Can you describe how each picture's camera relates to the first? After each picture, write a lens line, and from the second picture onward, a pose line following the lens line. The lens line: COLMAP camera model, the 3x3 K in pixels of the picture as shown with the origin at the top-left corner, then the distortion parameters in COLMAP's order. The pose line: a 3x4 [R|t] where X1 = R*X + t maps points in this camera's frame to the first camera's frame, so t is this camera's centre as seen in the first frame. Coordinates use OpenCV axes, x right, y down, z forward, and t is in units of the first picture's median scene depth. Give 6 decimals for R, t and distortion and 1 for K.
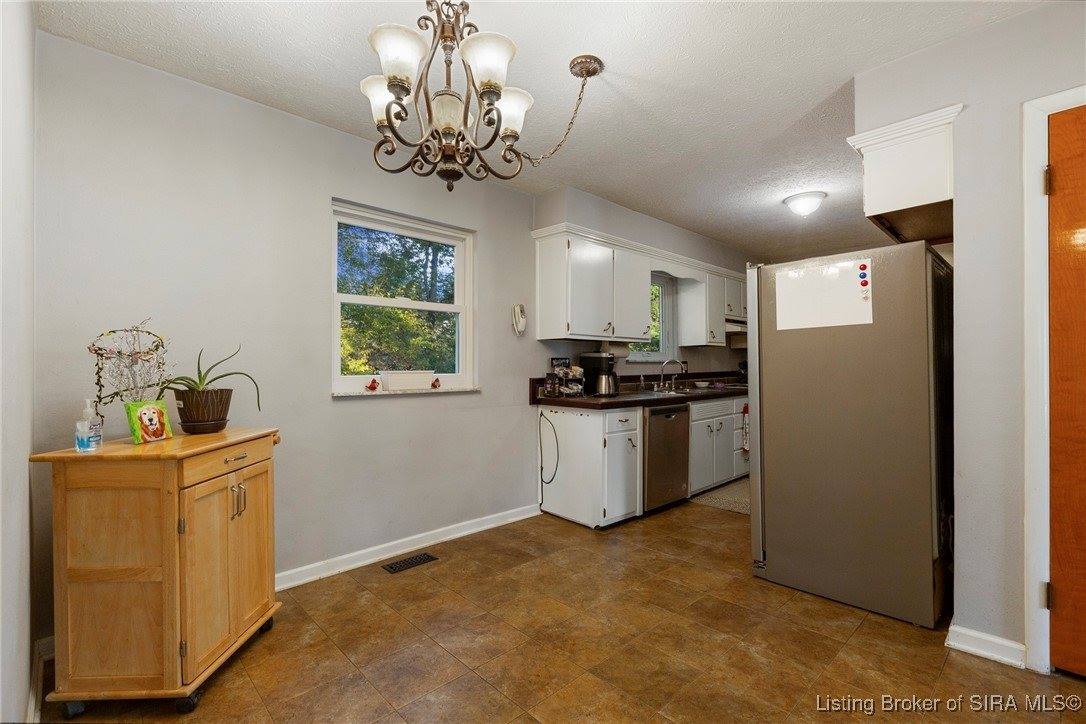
lens RADIAL K [[486.5, 0, 543.5], [0, 486.5, 364.1], [0, 0, 1]] dist [0.000014, -0.001470]
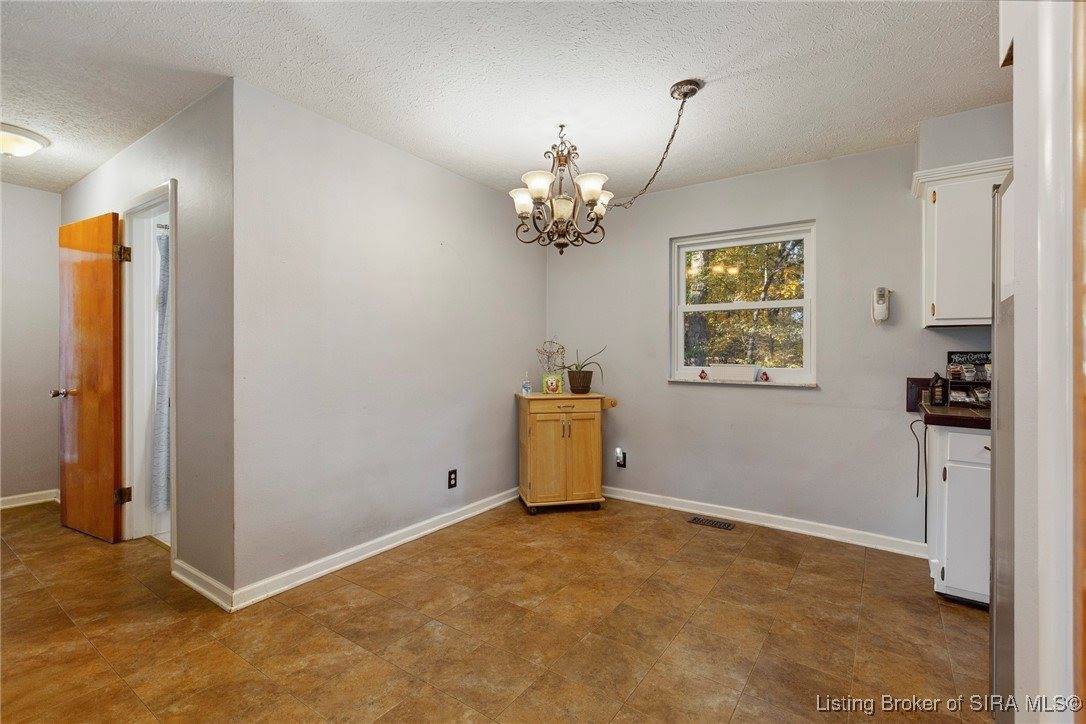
lens RADIAL K [[486.5, 0, 540.1], [0, 486.5, 356.7], [0, 0, 1]] dist [0.000014, -0.001470]
pose [[0.190333, 0.006843, -0.981696, 0.636090], [-0.004122, 0.999972, 0.006171, -0.007474], [0.981711, 0.002872, 0.190356, 0.273017]]
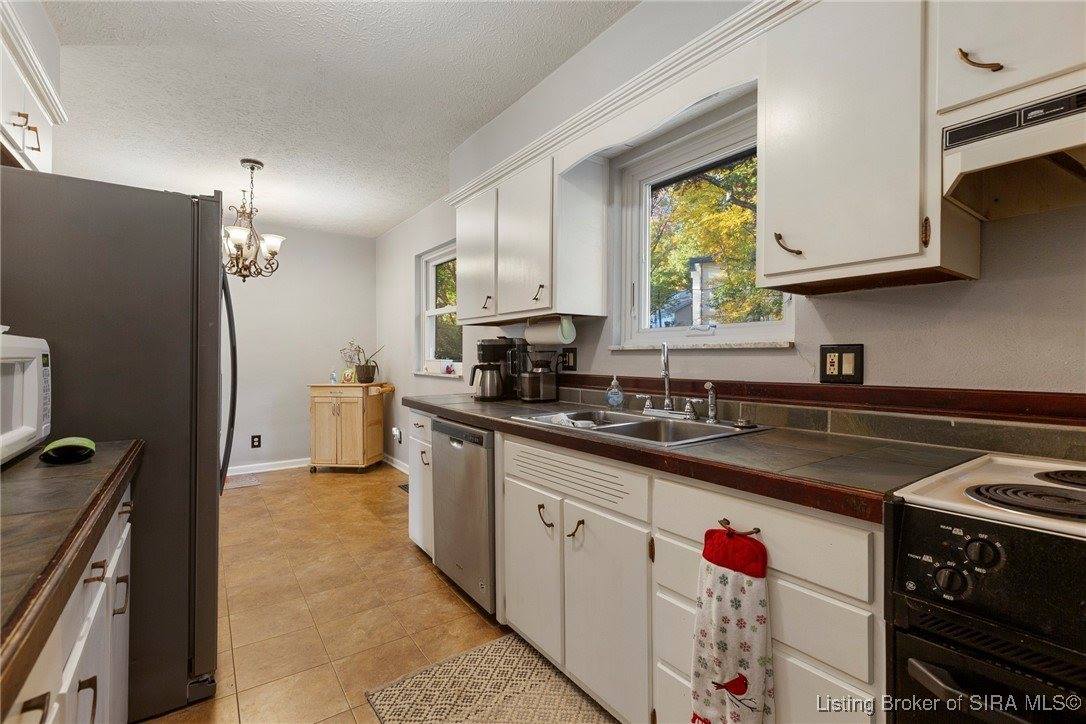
lens RADIAL K [[486.5, 0, 542.0], [0, 486.5, 358.4], [0, 0, 1]] dist [0.000014, -0.001470]
pose [[-0.146984, 0.008263, -0.989104, 0.873049], [0.001521, 0.999966, 0.008127, 0.000140], [0.989138, -0.000309, -0.146992, 1.245503]]
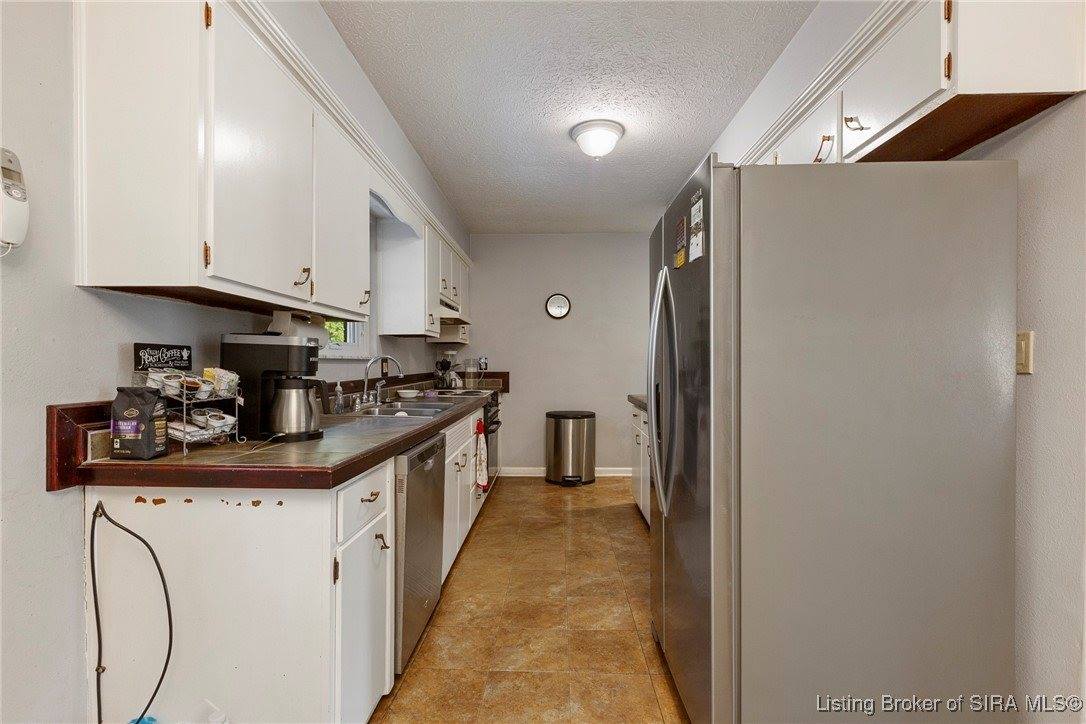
lens RADIAL K [[486.5, 0, 545.6], [0, 486.5, 372.4], [0, 0, 1]] dist [0.000014, -0.001470]
pose [[0.704598, -0.004616, 0.709591, -0.024721], [-0.011470, 0.999774, 0.017892, -0.001551], [-0.709514, -0.020746, 0.704386, 0.566460]]
